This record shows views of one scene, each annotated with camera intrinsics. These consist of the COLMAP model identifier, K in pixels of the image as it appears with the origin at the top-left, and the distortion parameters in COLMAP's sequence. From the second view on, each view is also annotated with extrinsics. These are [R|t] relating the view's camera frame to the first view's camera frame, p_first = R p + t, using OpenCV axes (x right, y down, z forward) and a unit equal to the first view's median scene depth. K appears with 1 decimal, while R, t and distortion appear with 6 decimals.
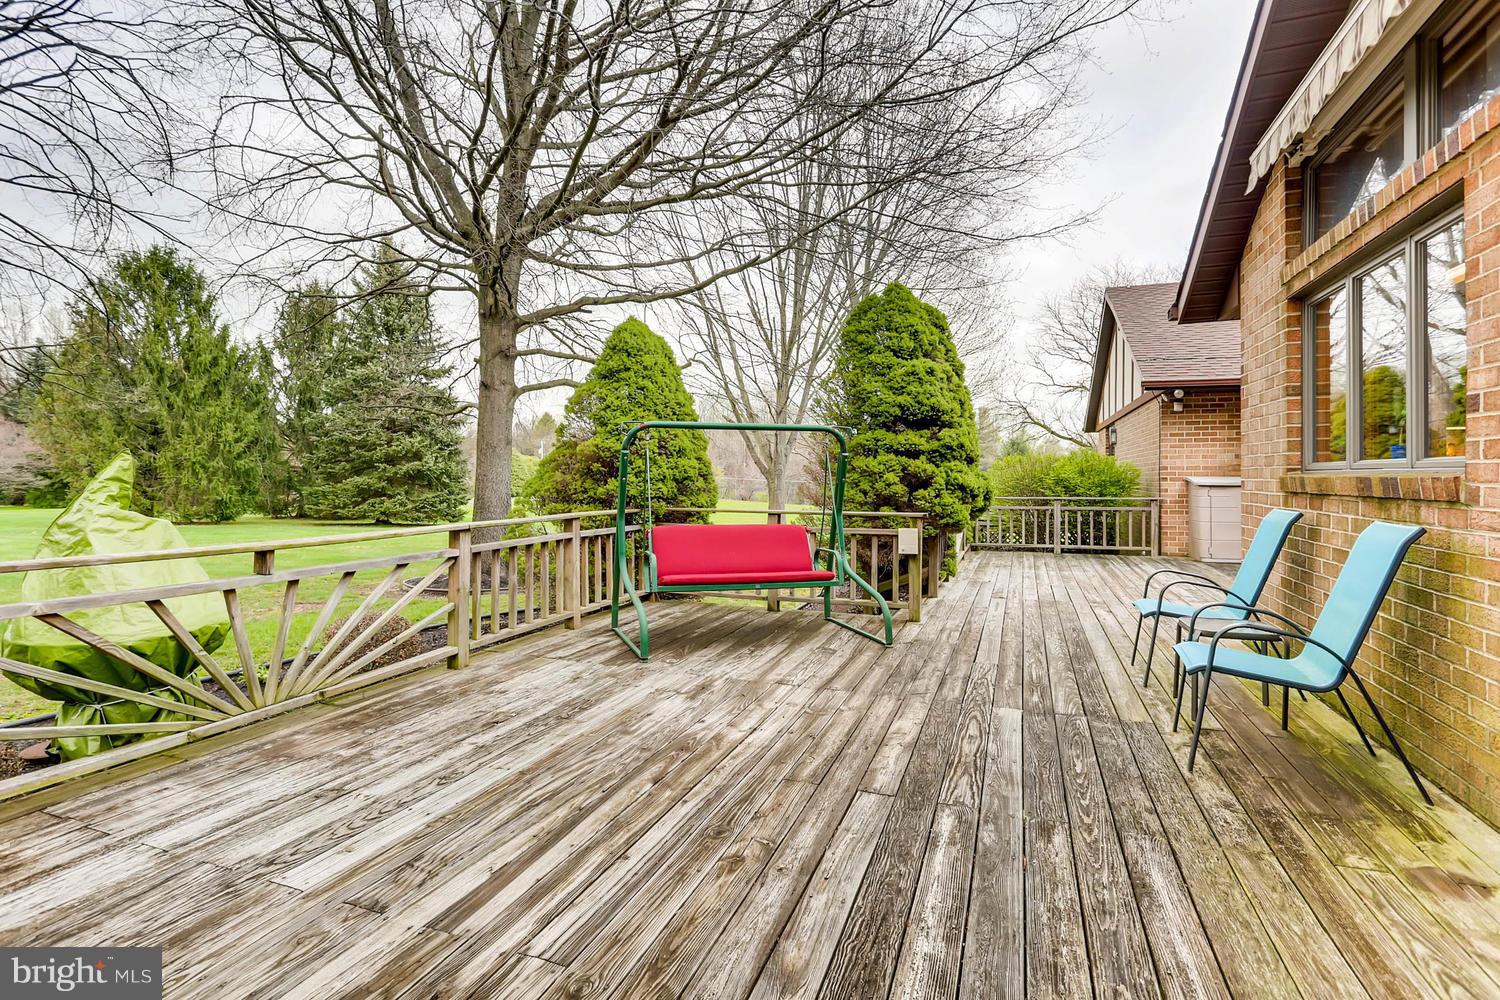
lens RADIAL K [[720.0, 0, 743.7], [0, 720.0, 484.3], [0, 0, 1]] dist [0.000208, 0.000062]
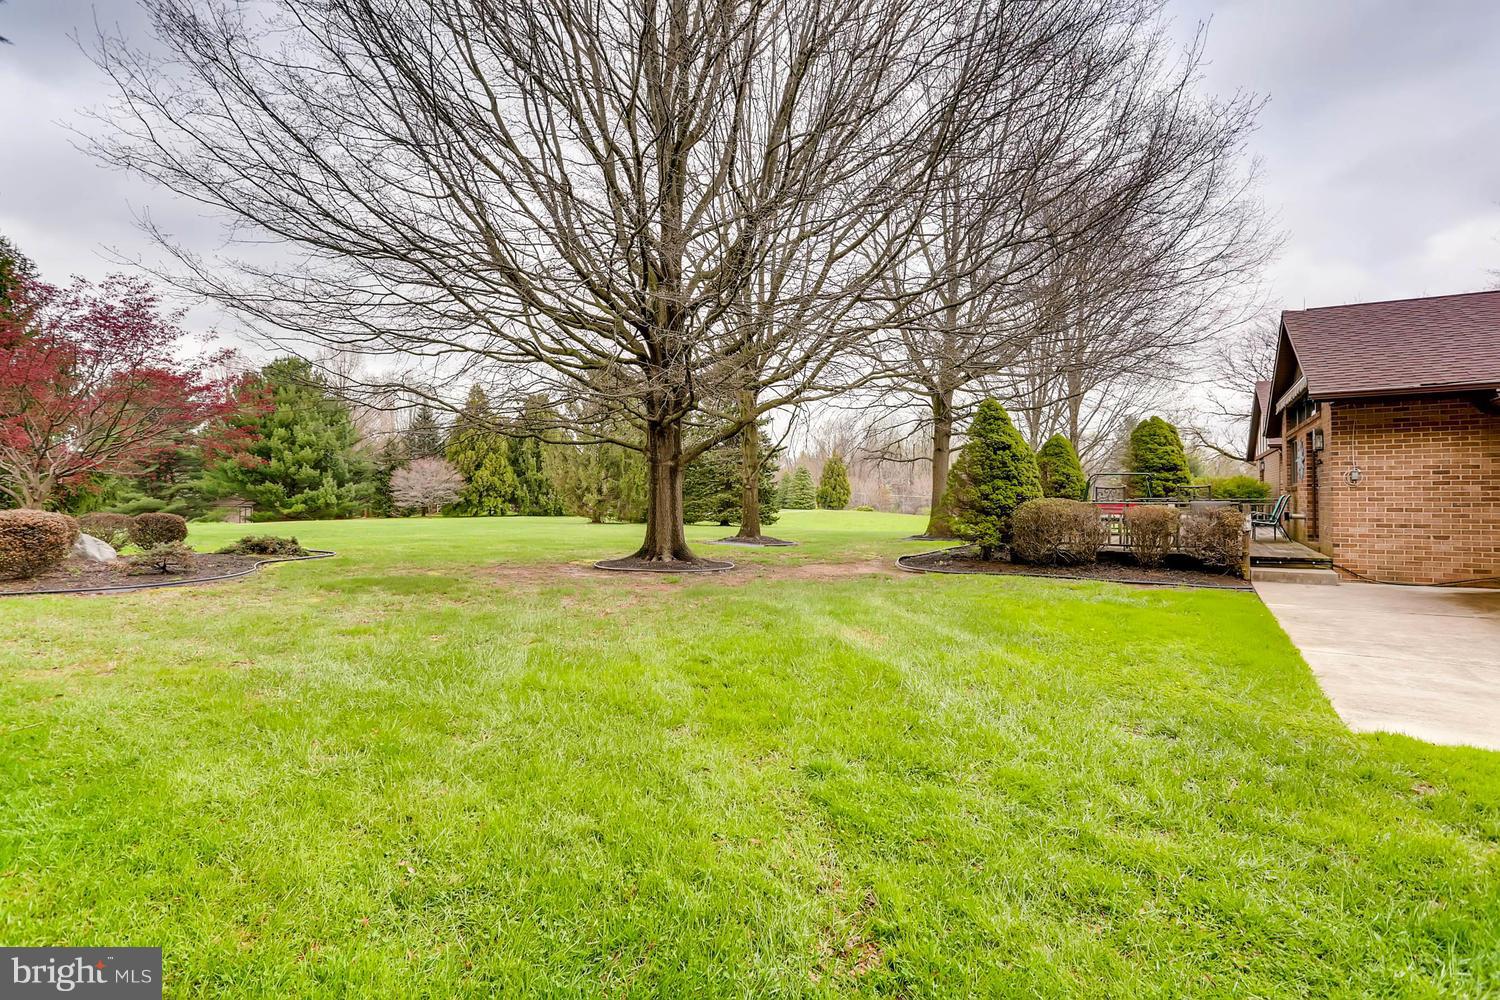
lens RADIAL K [[710.3, 0, 750.0], [0, 710.3, 500.0], [0, 0, 1]] dist [0.001610, 0.000237]
pose [[0.982498, -0.003286, -0.186243, -0.780597], [0.002434, 0.999986, -0.004802, 0.041530], [0.186256, 0.004265, 0.982492, -1.877691]]
